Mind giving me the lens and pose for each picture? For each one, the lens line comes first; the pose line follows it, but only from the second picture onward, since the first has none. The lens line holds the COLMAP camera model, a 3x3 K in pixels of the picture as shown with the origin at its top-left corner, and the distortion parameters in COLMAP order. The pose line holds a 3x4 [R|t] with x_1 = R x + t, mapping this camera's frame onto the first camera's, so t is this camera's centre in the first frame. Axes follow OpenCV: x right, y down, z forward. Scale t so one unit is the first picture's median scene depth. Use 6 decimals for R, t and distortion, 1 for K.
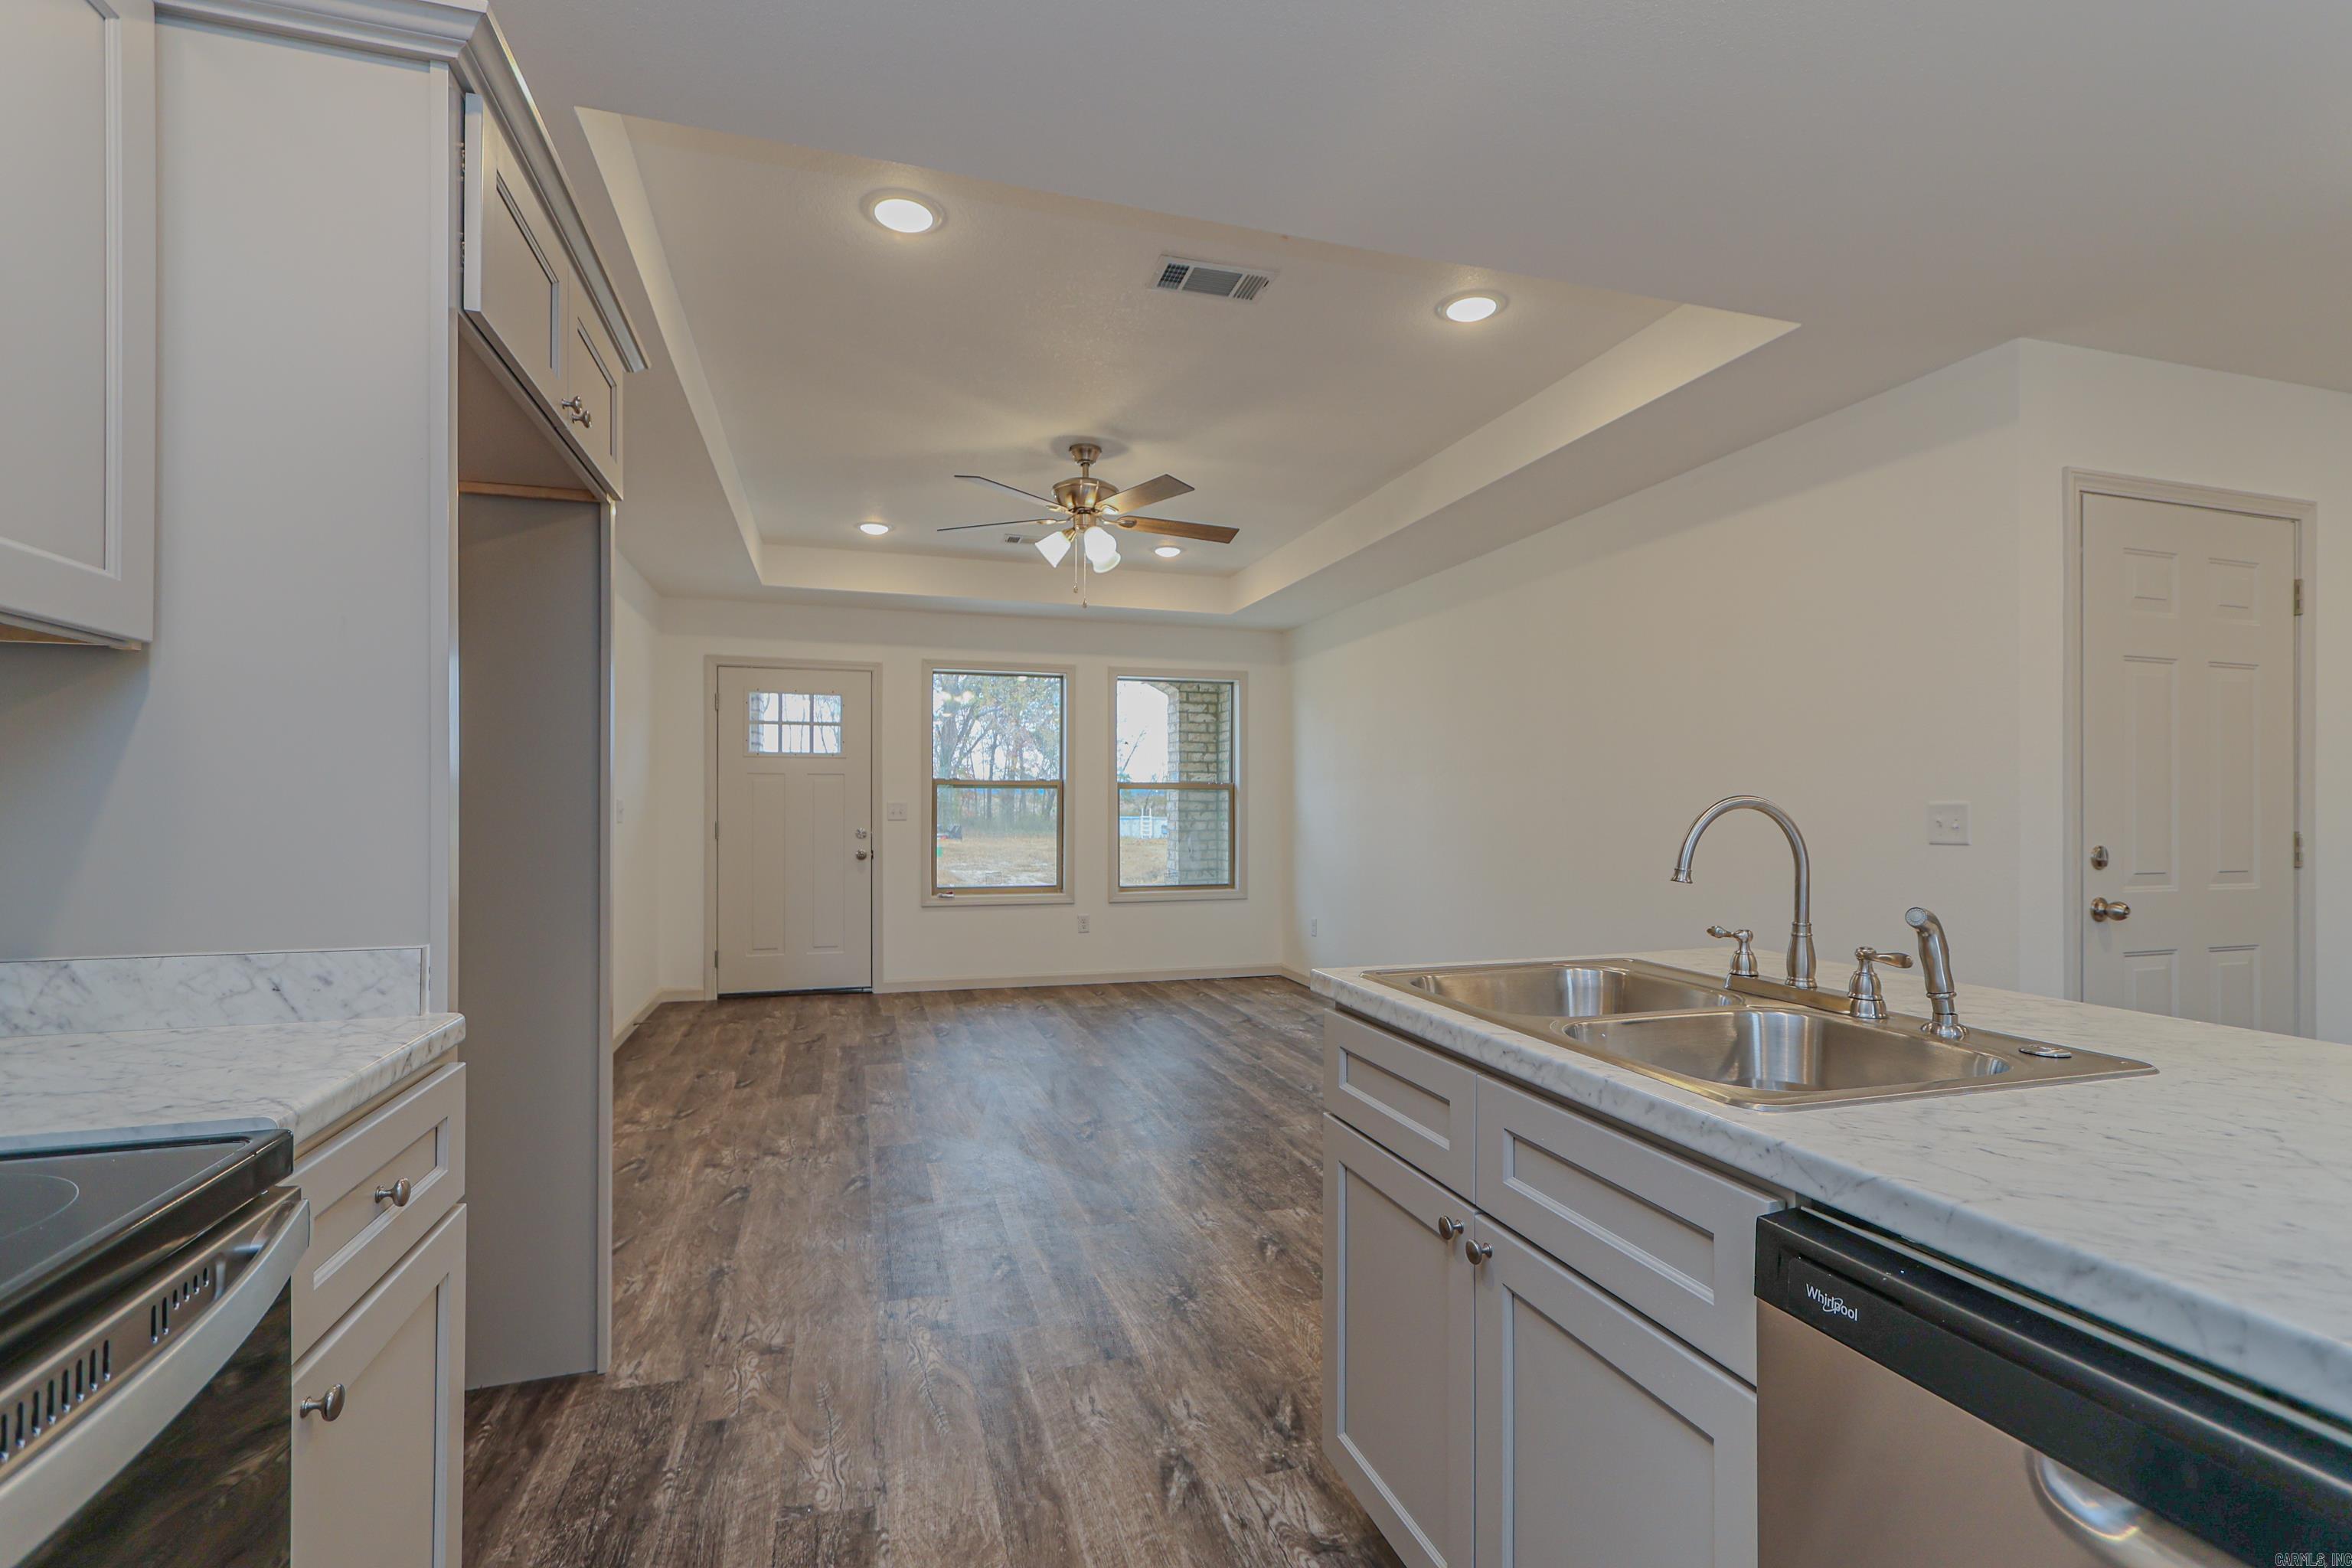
lens RADIAL K [[1098.6, 0, 1204.7], [0, 1098.6, 798.2], [0, 0, 1]] dist [-0.004615, -0.001598]
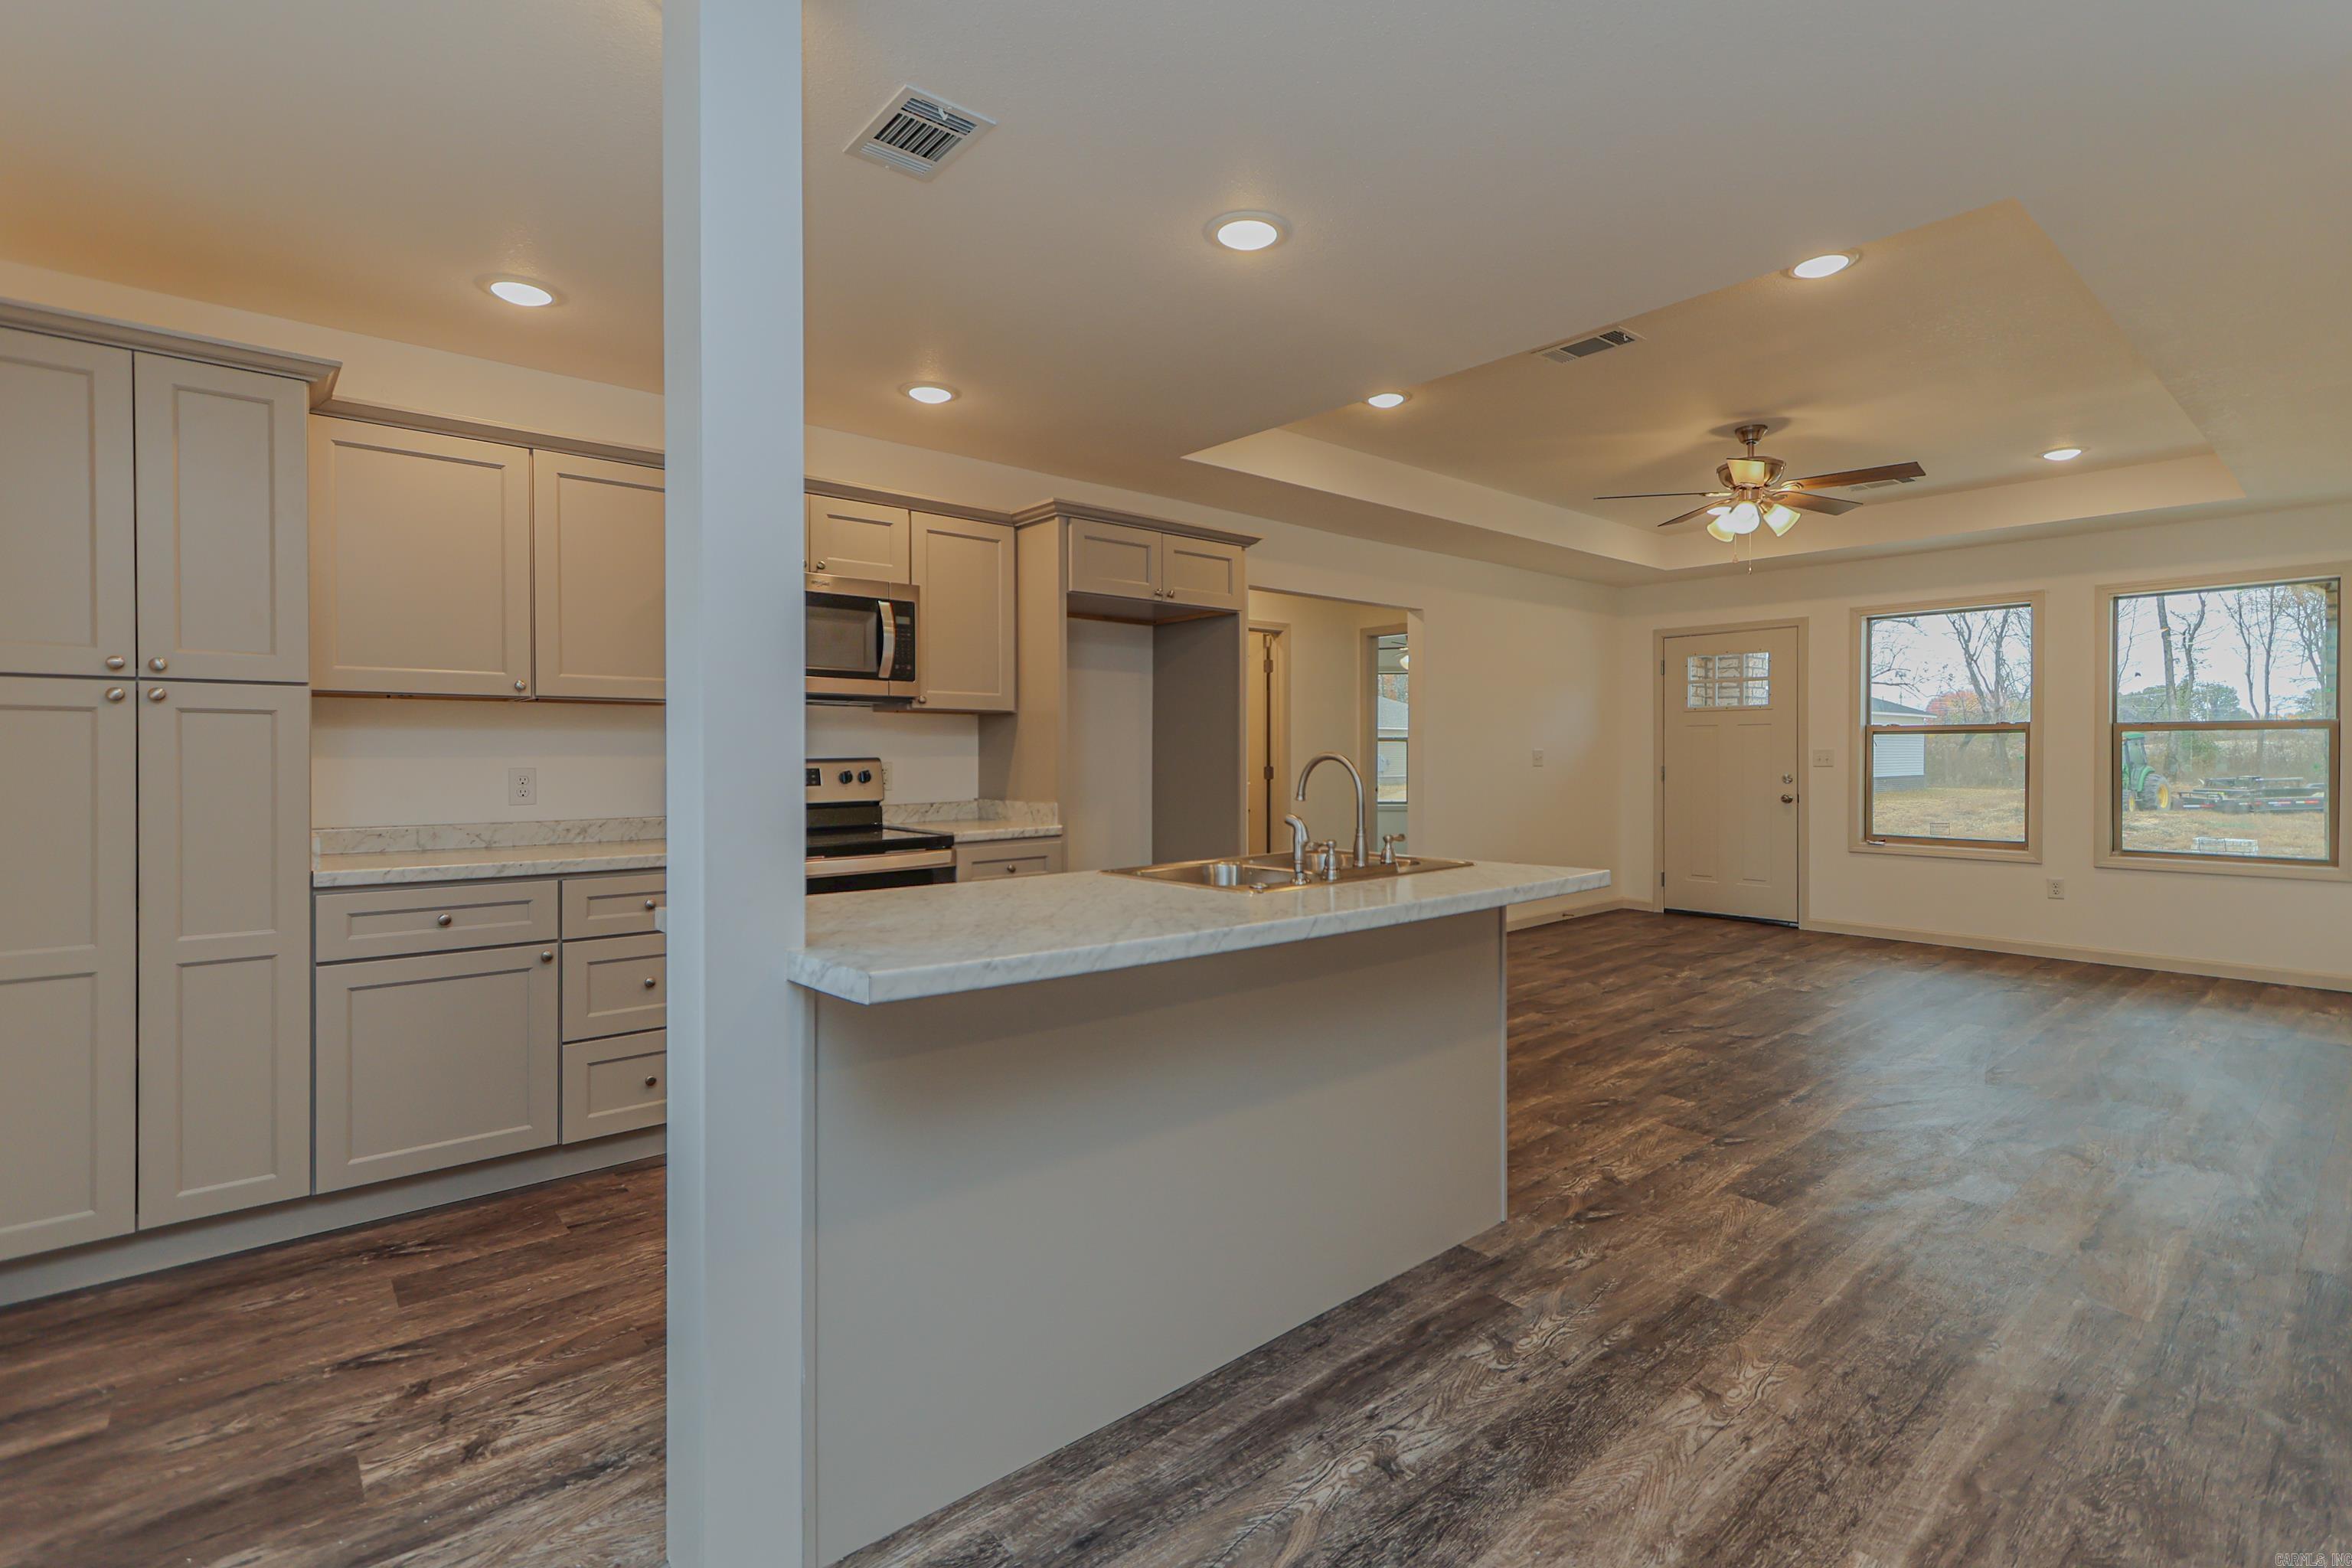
lens RADIAL K [[1092.2, 0, 1137.0], [0, 1092.2, 759.5], [0, 0, 1]] dist [-0.001231, 0.000108]
pose [[0.367659, 0.000849, -0.929960, 0.824744], [0.013074, 0.999896, 0.006081, -0.002778], [0.929869, -0.014394, 0.367610, 0.028152]]
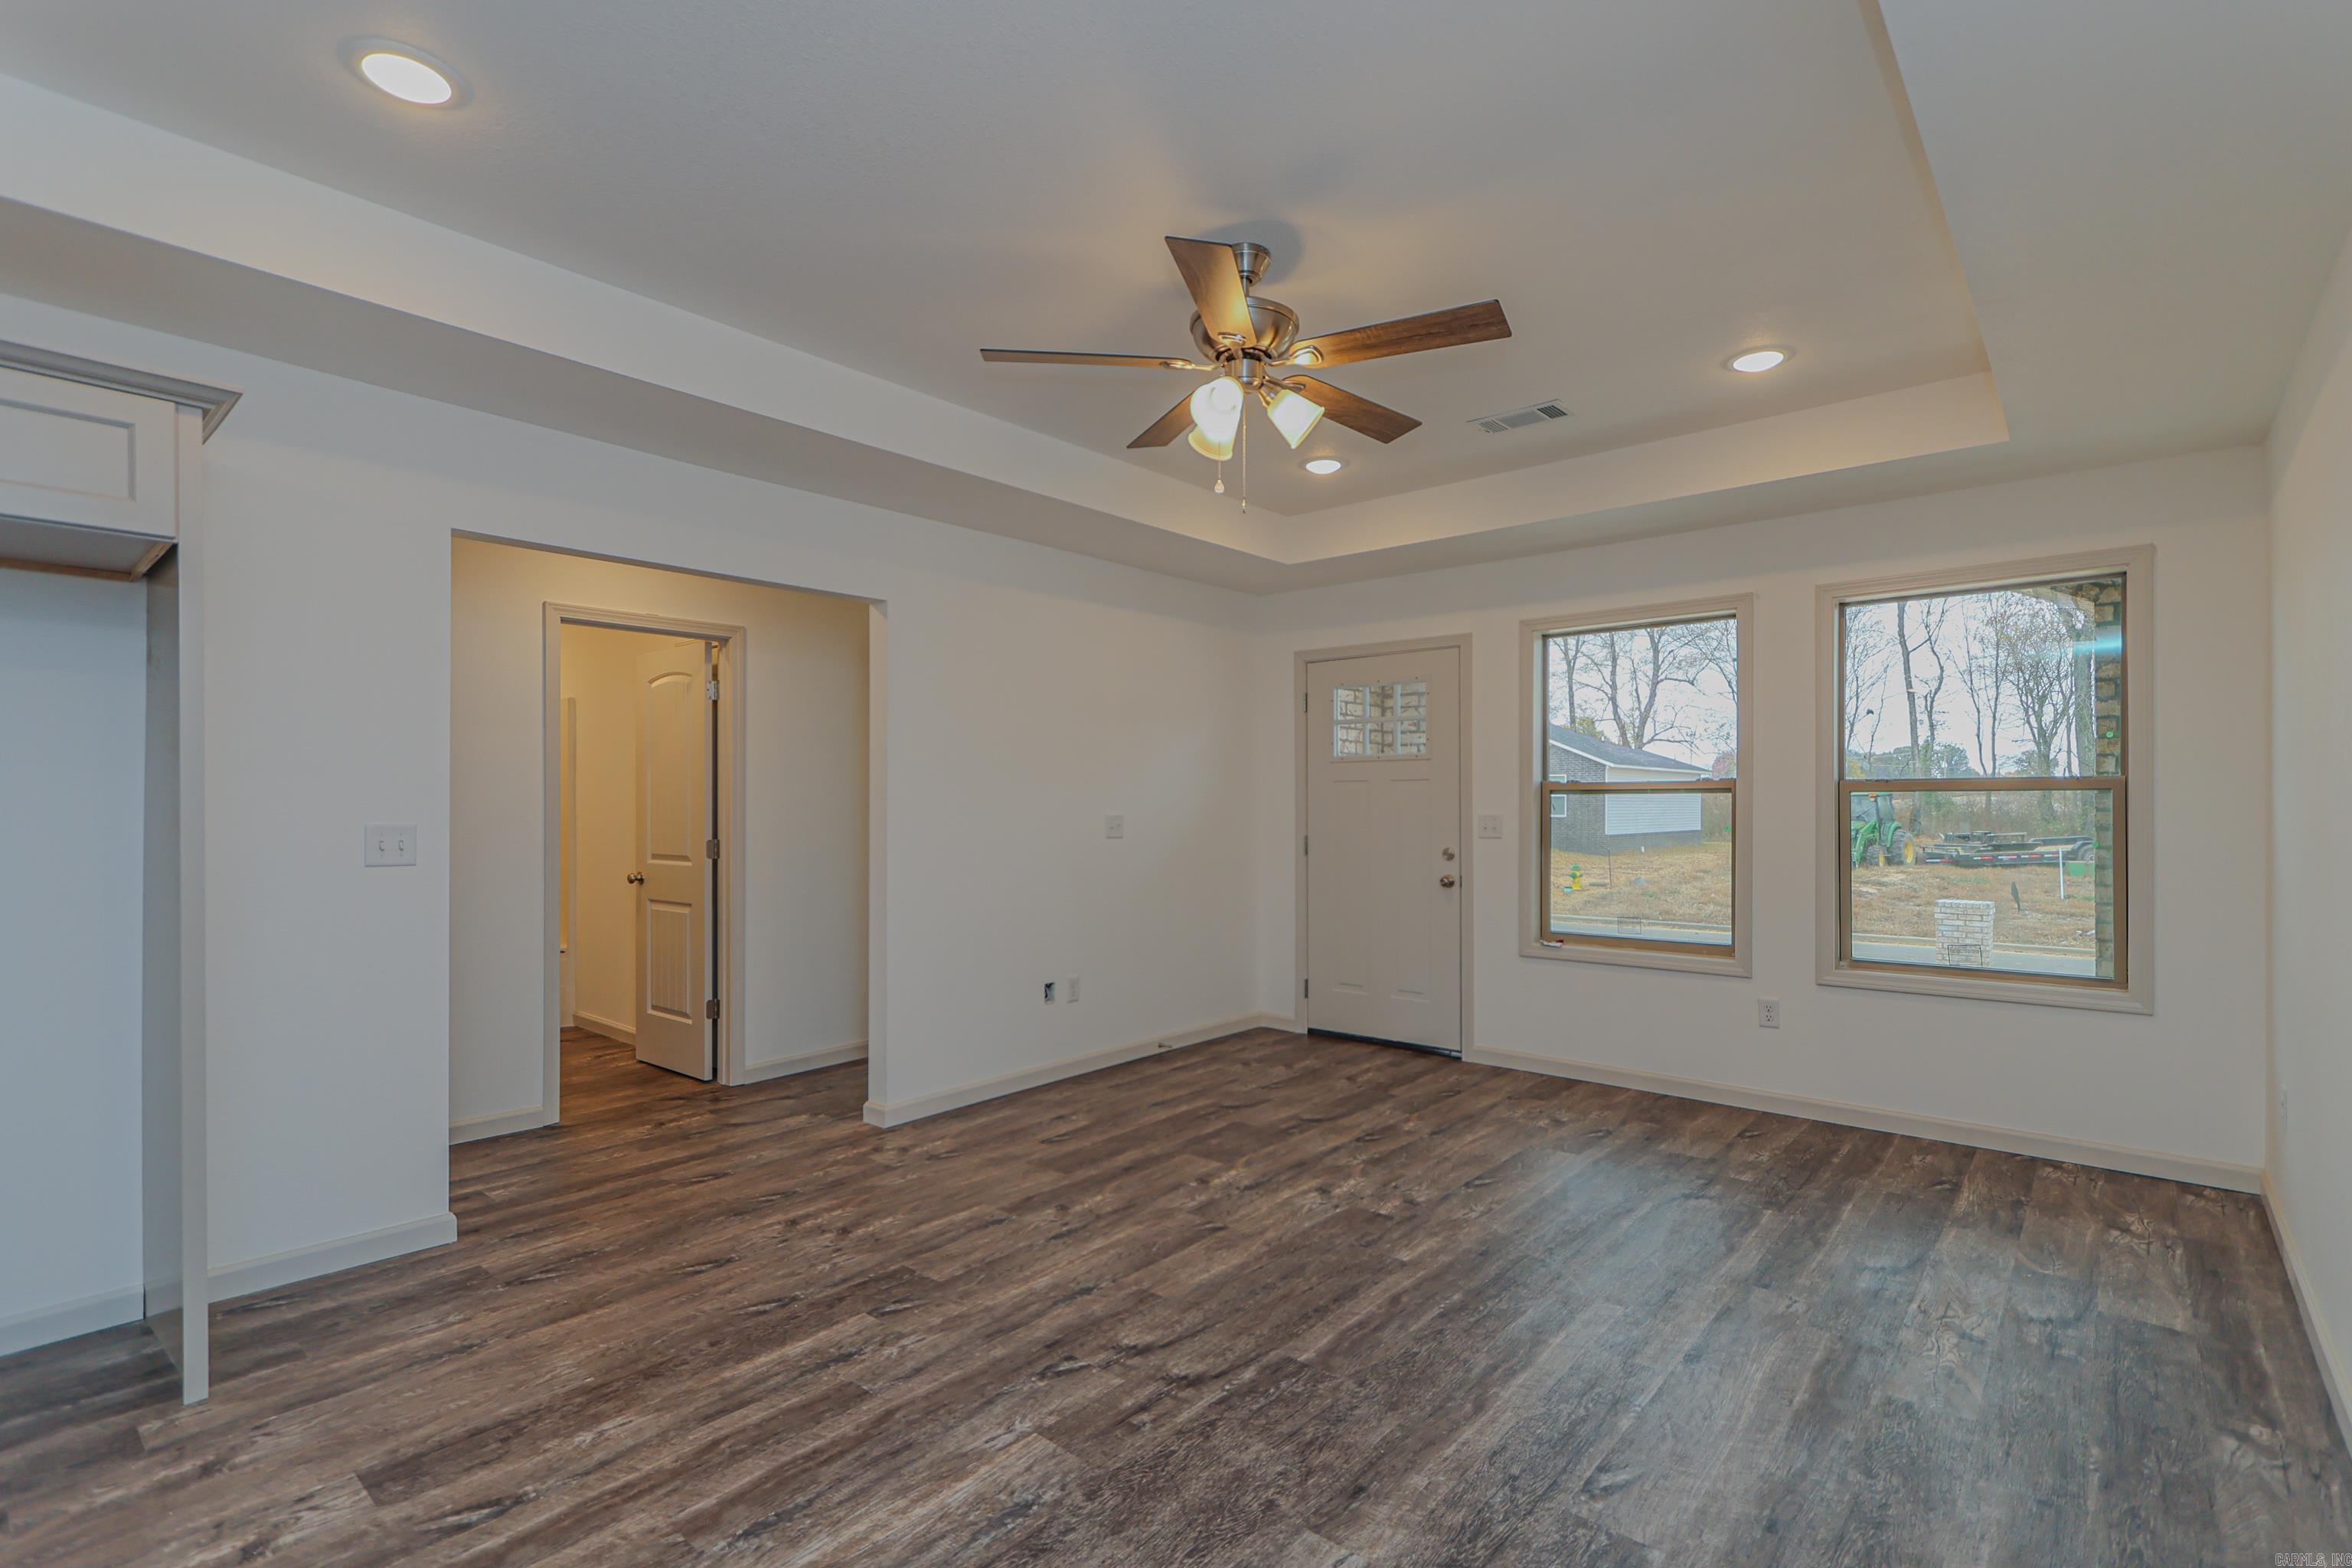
lens RADIAL K [[1104.1, 0, 1153.5], [0, 1104.1, 803.0], [0, 0, 1]] dist [0.007598, 0.000168]
pose [[0.507609, -0.005850, -0.861568, 0.484391], [0.011215, 0.999937, -0.000182, -0.012081], [0.861515, -0.009570, 0.507642, 0.767344]]
